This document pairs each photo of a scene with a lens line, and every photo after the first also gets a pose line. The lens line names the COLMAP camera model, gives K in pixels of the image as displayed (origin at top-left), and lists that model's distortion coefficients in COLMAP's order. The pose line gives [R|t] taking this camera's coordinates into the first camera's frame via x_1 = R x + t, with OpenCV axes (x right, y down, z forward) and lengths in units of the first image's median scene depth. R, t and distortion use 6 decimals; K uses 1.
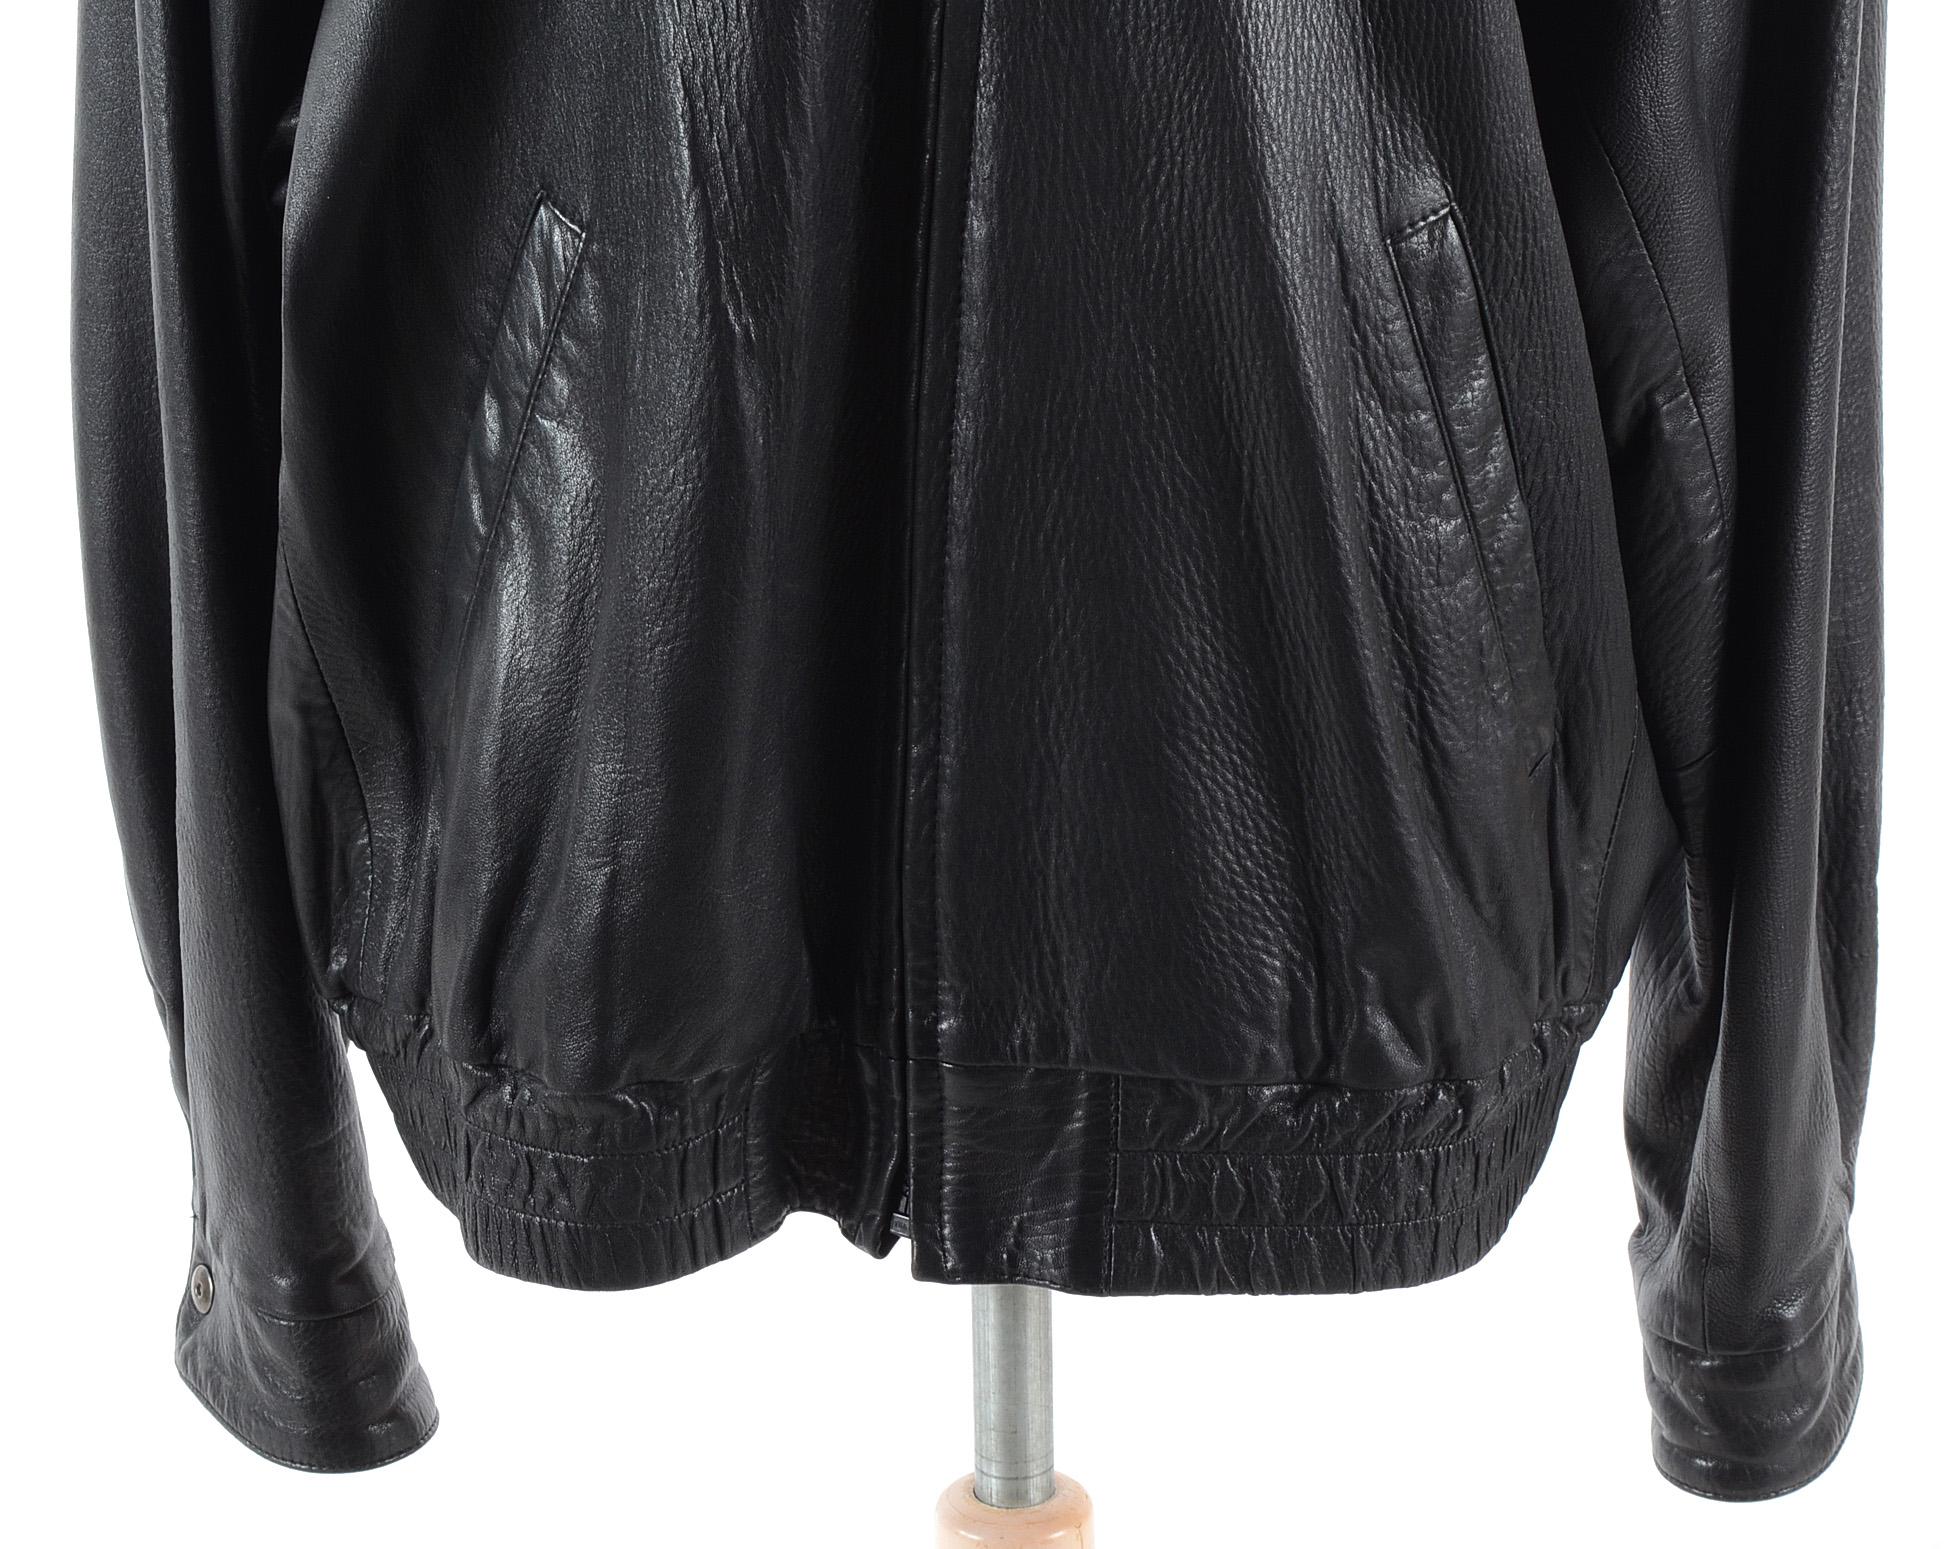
lens RADIAL K [[5219.1, 0, 979.0], [0, 5219.1, 774.5], [0, 0, 1]] dist [0.068048, 0.106510]
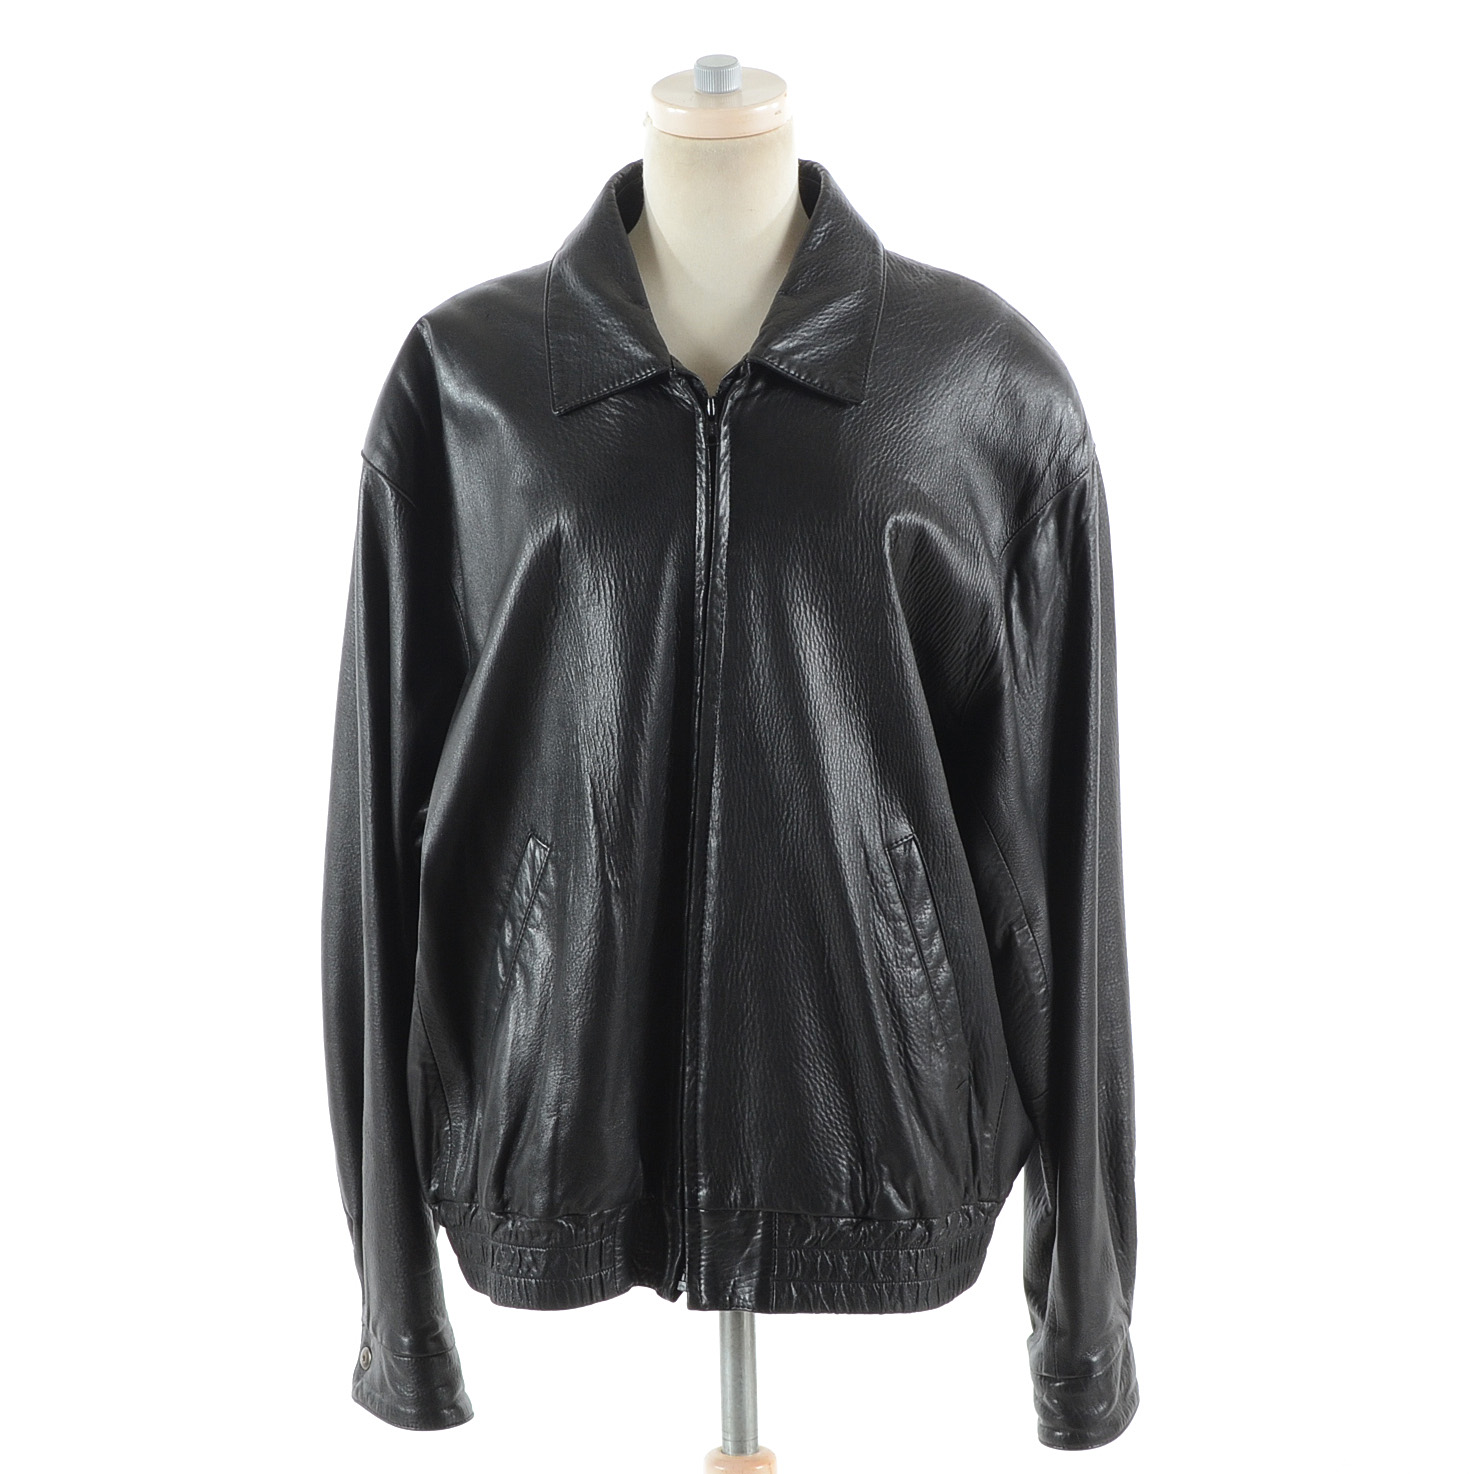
lens RADIAL K [[3814.5, 0, 737.0], [0, 3814.5, 737.0], [0, 0, 1]] dist [-0.021924, 0.084725]
pose [[0.999723, -0.002374, -0.023395, 0.049013], [-0.002454, 0.978923, -0.204216, 0.194495], [0.023386, 0.204217, 0.978646, -0.682494]]
